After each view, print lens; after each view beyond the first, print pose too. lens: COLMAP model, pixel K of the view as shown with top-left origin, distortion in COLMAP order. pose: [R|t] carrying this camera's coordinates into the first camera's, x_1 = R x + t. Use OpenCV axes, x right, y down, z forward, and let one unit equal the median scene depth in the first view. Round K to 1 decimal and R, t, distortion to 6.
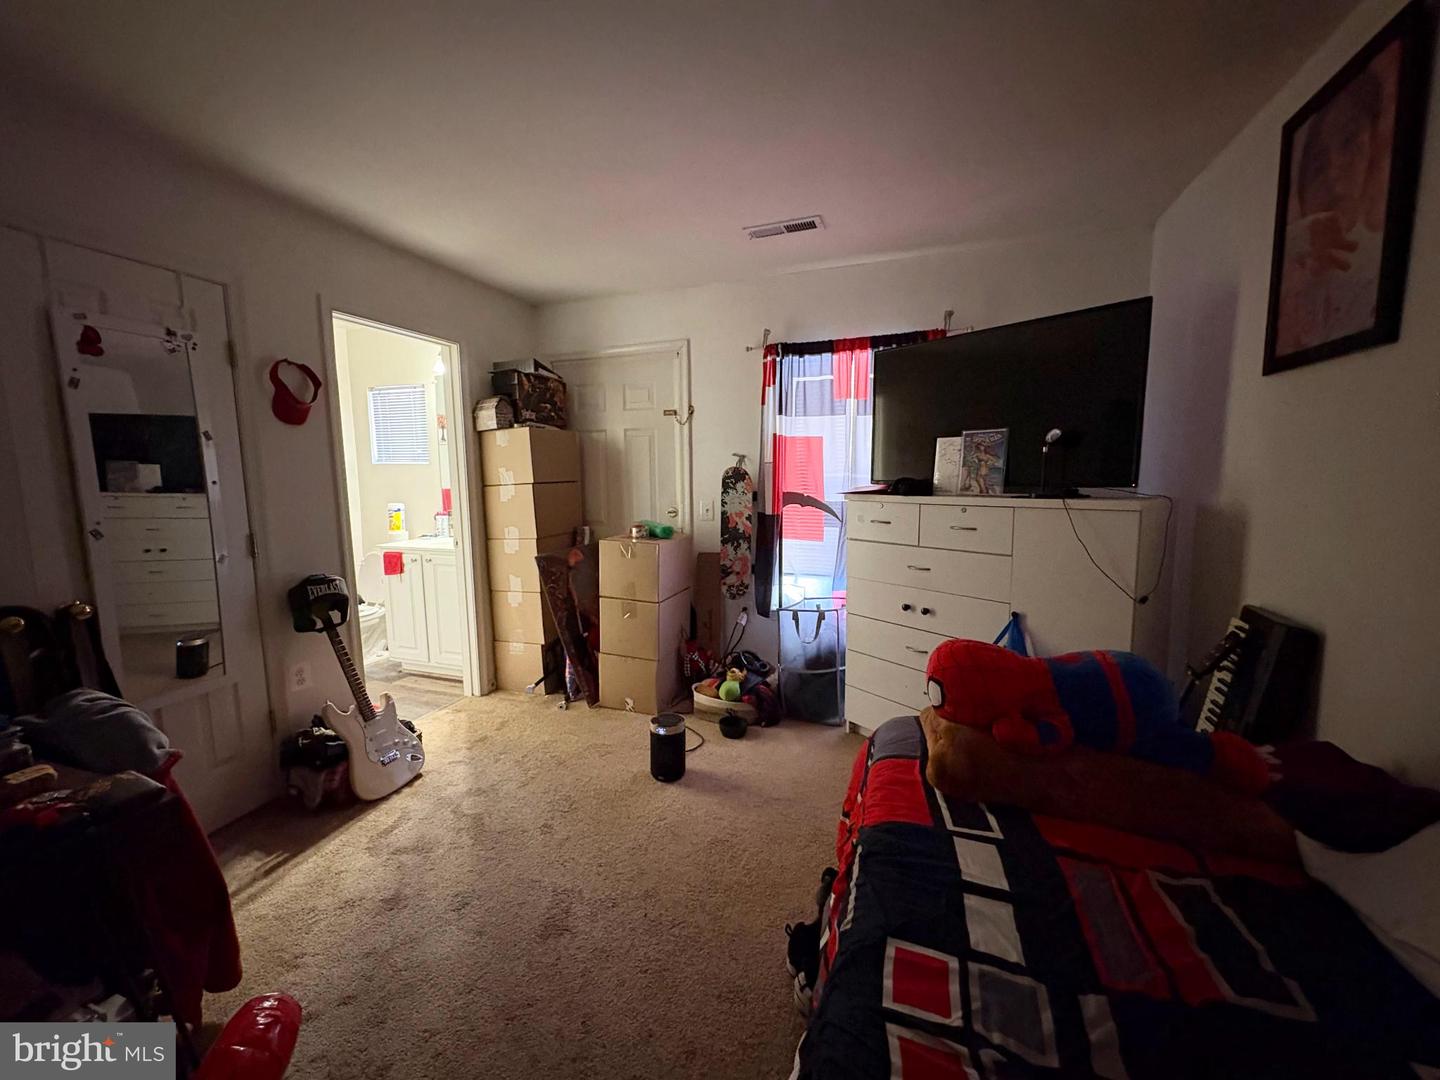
lens RADIAL K [[574.6, 0, 723.7], [0, 574.6, 536.8], [0, 0, 1]] dist [0.002321, -0.000718]
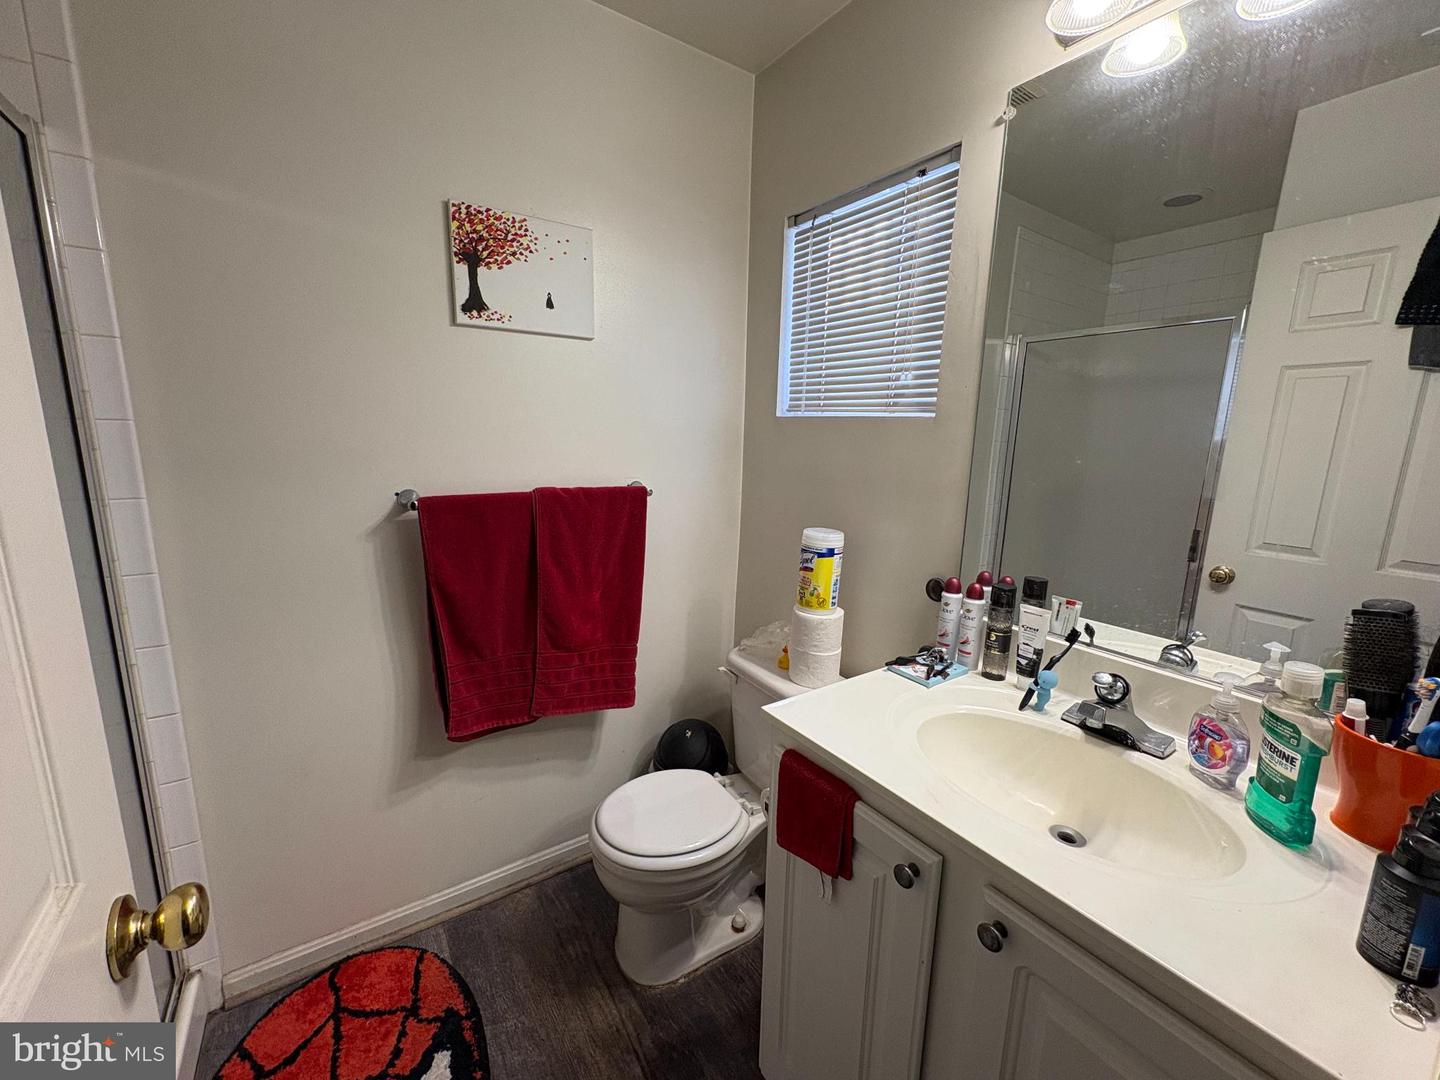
lens RADIAL K [[574.6, 0, 720.8], [0, 574.6, 542.1], [0, 0, 1]] dist [0.002321, -0.000718]
pose [[0.809011, 0.136316, -0.571769, -0.422233], [-0.103746, 0.990580, 0.089371, -0.076060], [0.578566, -0.012984, 0.815532, 0.683949]]
